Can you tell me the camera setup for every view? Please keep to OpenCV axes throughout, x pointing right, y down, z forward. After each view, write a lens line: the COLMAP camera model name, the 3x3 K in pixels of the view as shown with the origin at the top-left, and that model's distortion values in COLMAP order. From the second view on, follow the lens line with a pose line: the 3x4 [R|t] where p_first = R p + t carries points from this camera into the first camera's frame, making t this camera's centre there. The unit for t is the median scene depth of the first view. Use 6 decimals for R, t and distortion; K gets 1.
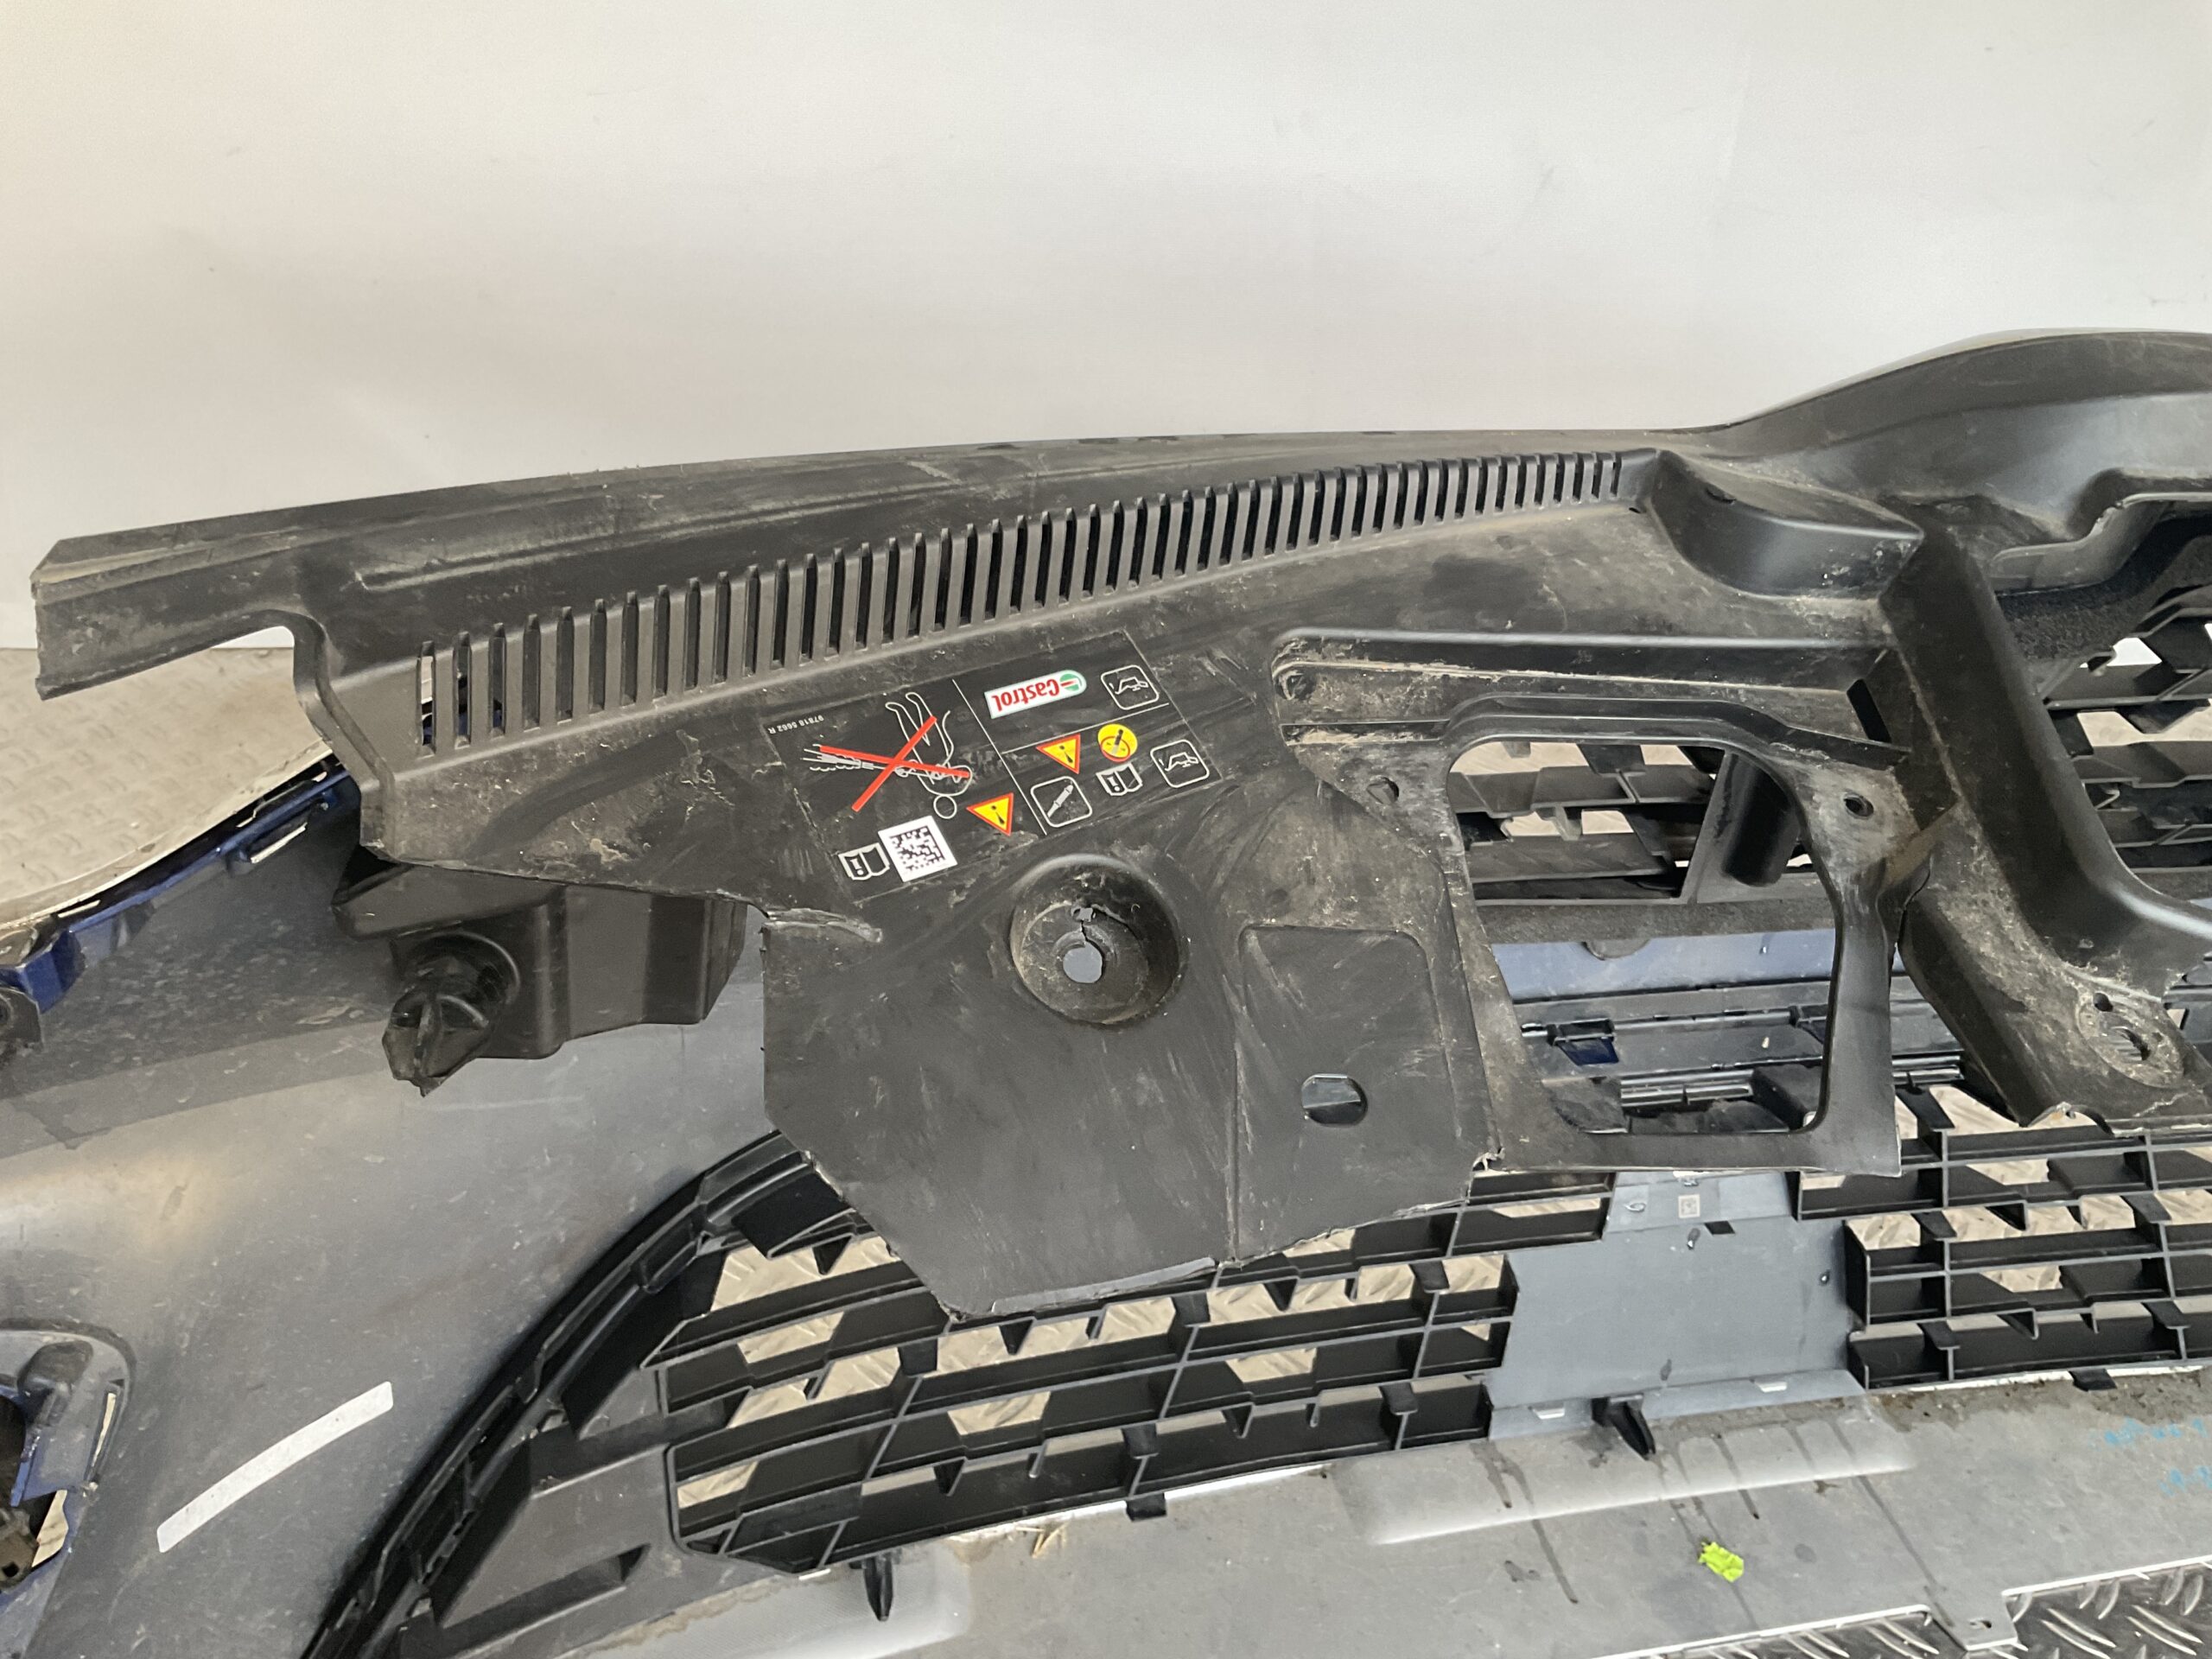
lens RADIAL K [[1829.9, 0, 1097.3], [0, 1829.9, 820.0], [0, 0, 1]] dist [0.110442, -0.239471]
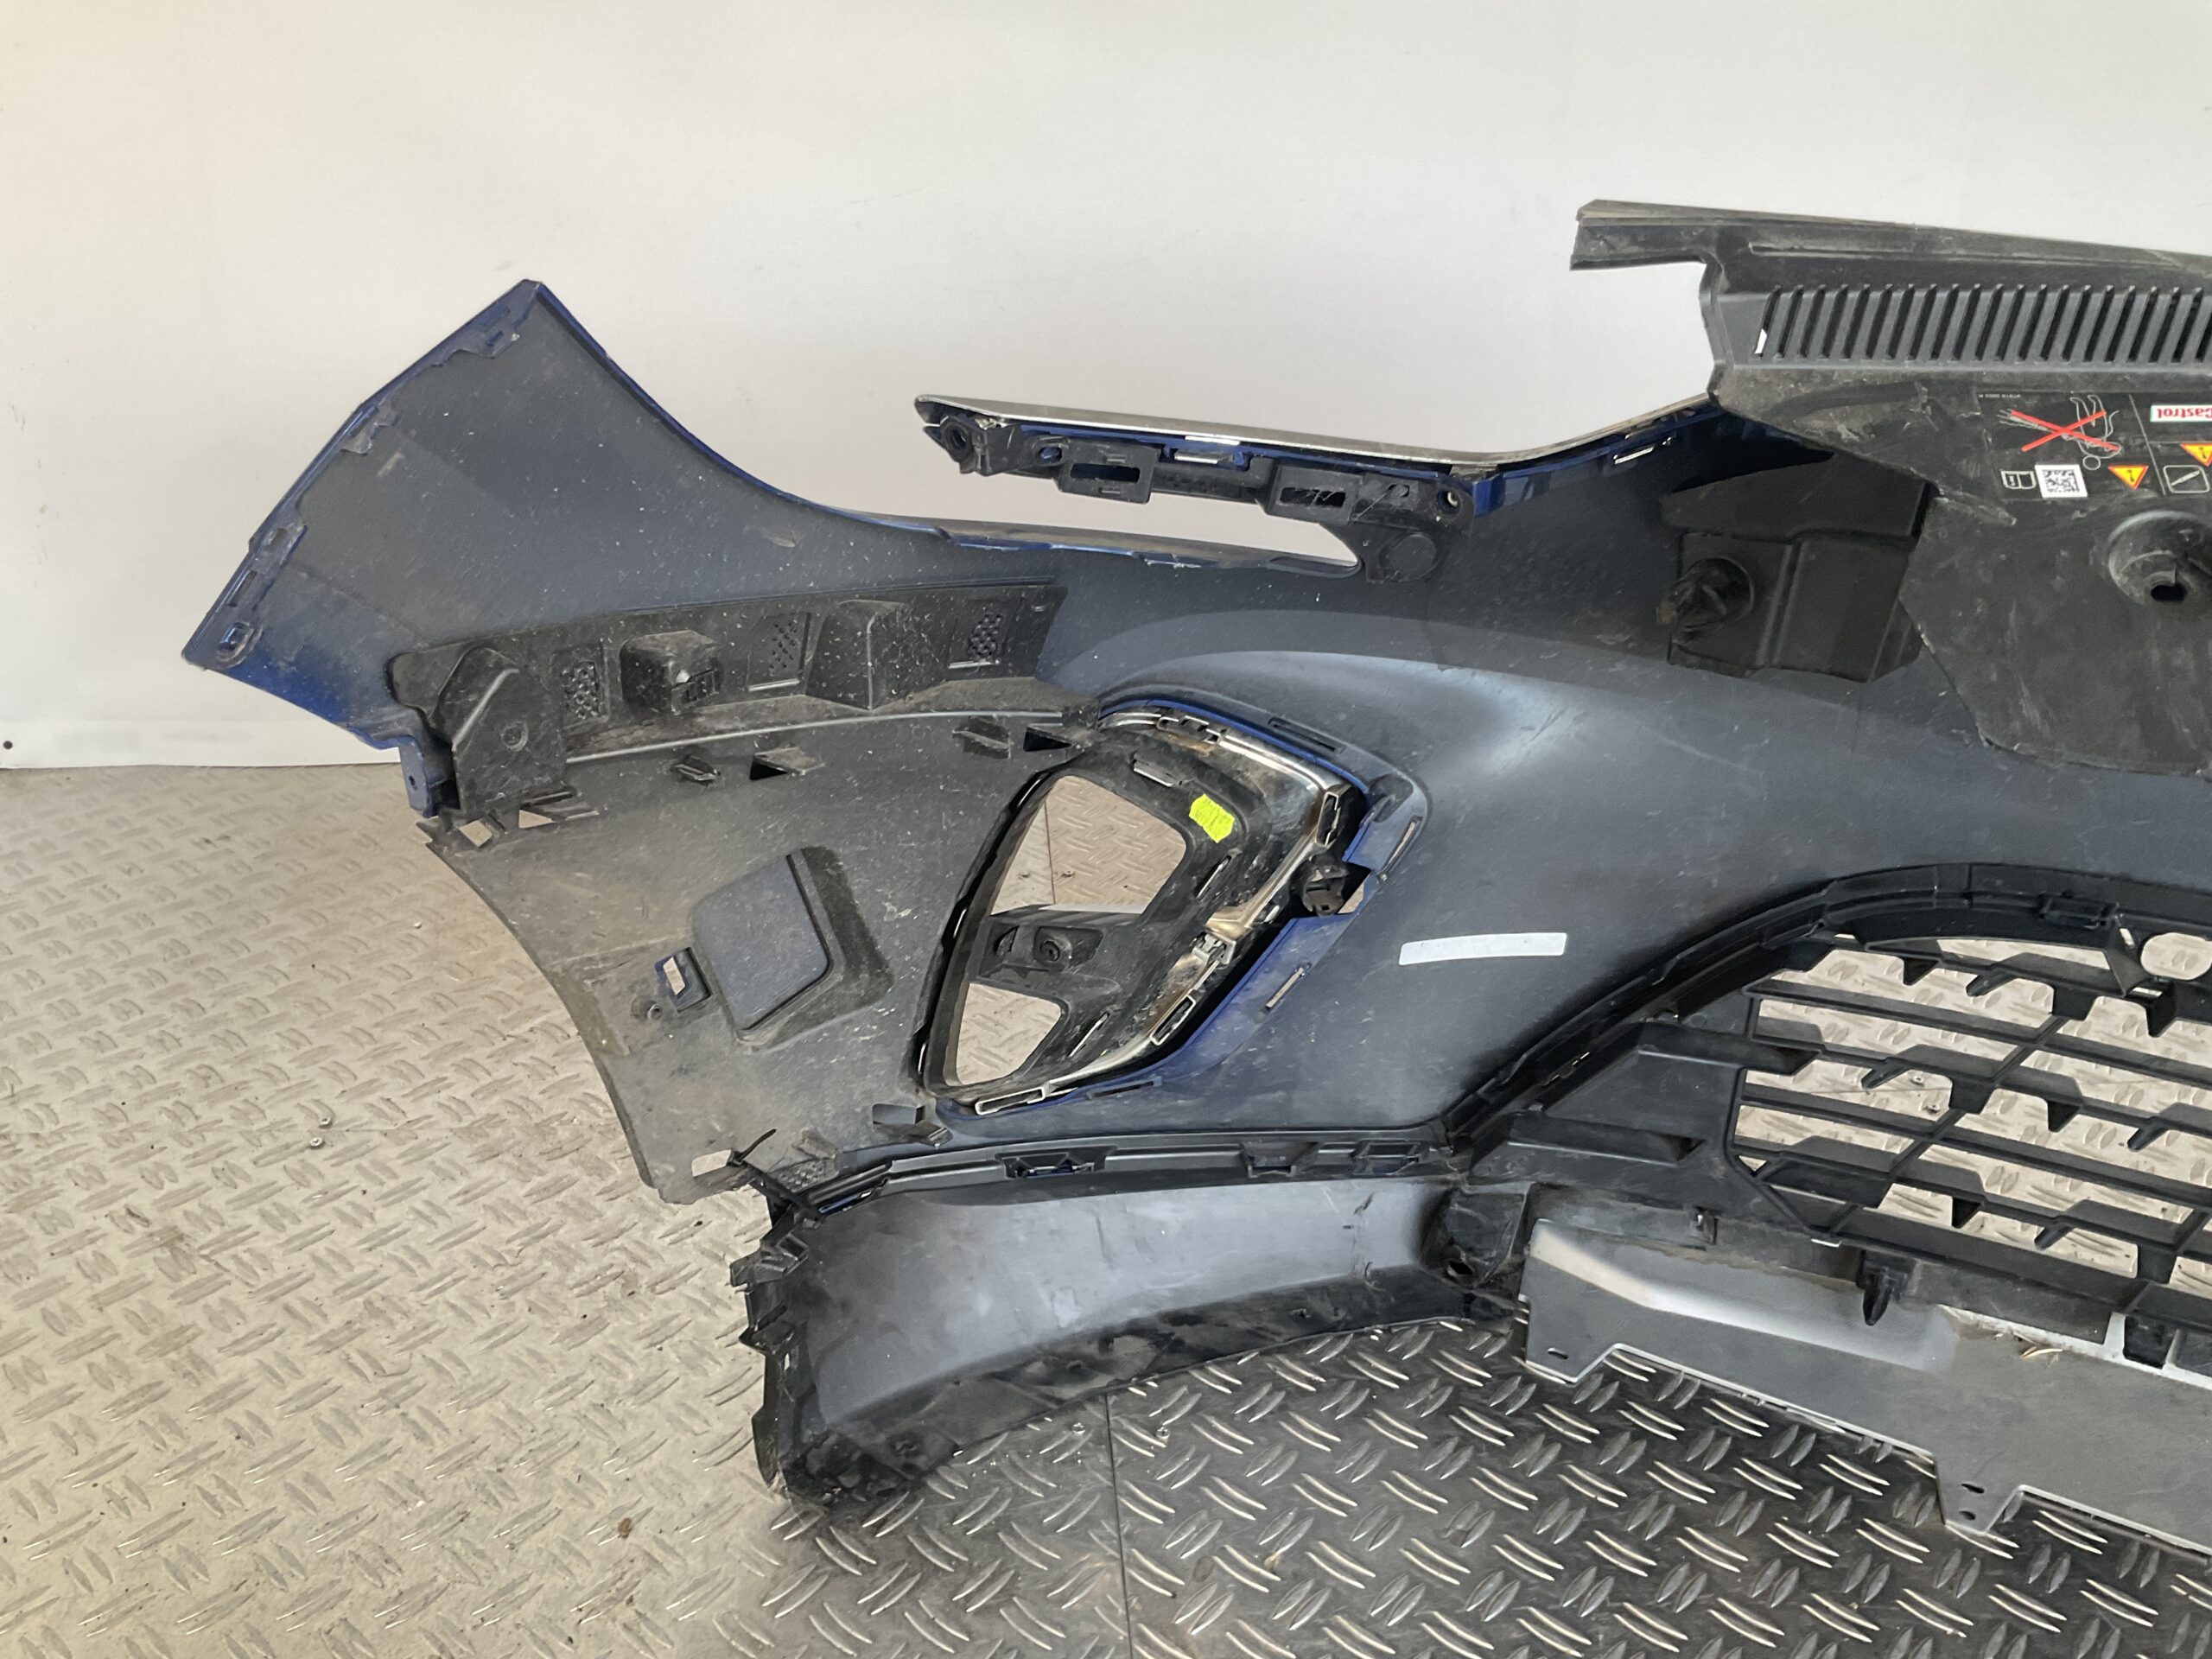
lens RADIAL K [[1975.2, 0, 1106.0], [0, 1975.2, 829.5], [0, 0, 1]] dist [0.002769, 0.023041]
pose [[0.780783, 0.244458, -0.574993, 0.269510], [-0.295631, 0.955291, 0.004704, 0.478135], [0.550436, 0.166313, 0.818145, -0.618034]]
